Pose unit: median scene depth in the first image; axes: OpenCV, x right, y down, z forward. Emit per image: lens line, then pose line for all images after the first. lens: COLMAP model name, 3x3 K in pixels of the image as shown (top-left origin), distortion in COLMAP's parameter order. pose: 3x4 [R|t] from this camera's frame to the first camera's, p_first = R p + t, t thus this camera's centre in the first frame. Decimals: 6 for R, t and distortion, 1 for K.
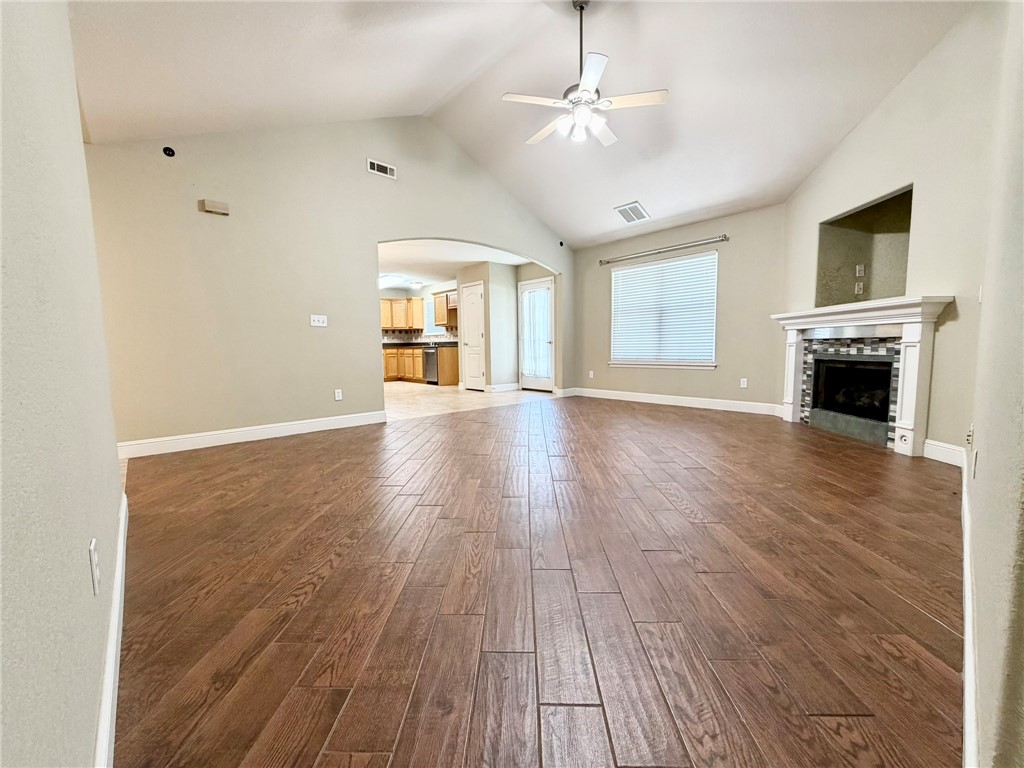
lens RADIAL K [[409.0, 0, 513.0], [0, 409.0, 383.2], [0, 0, 1]] dist [-0.002023, -0.000227]
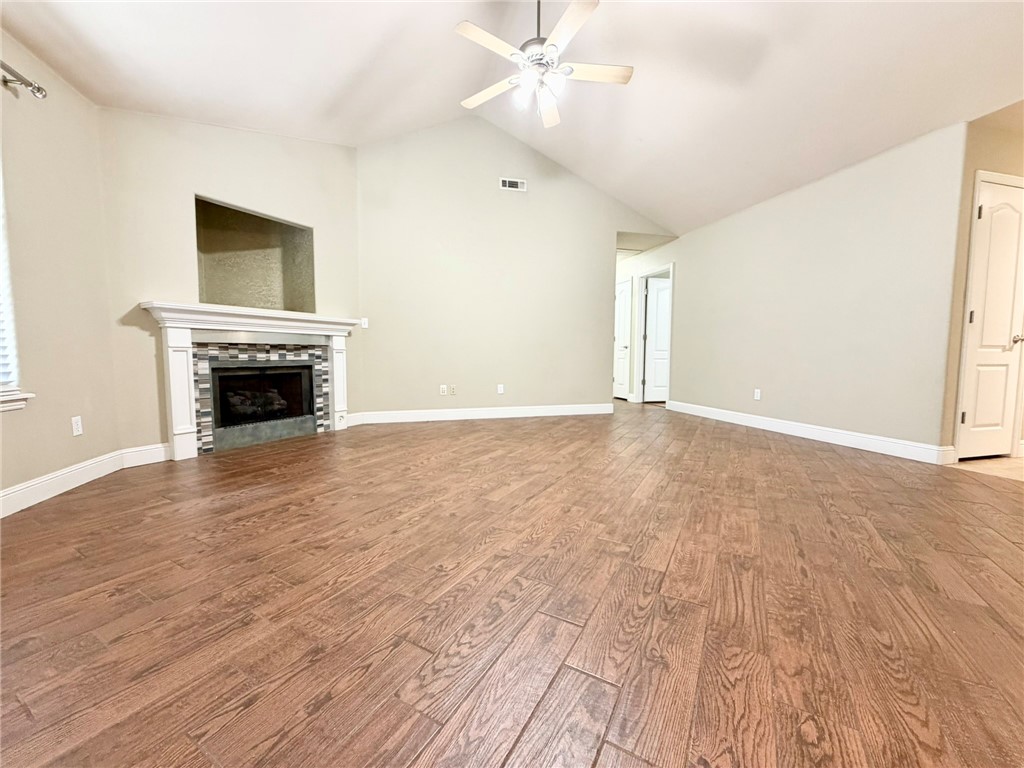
lens RADIAL K [[409.0, 0, 510.3], [0, 409.0, 385.7], [0, 0, 1]] dist [-0.002023, -0.000227]
pose [[-0.885570, -0.021211, 0.464021, -0.161070], [0.054208, 0.987412, 0.148591, -0.121829], [-0.461332, 0.156742, -0.873273, 1.557604]]
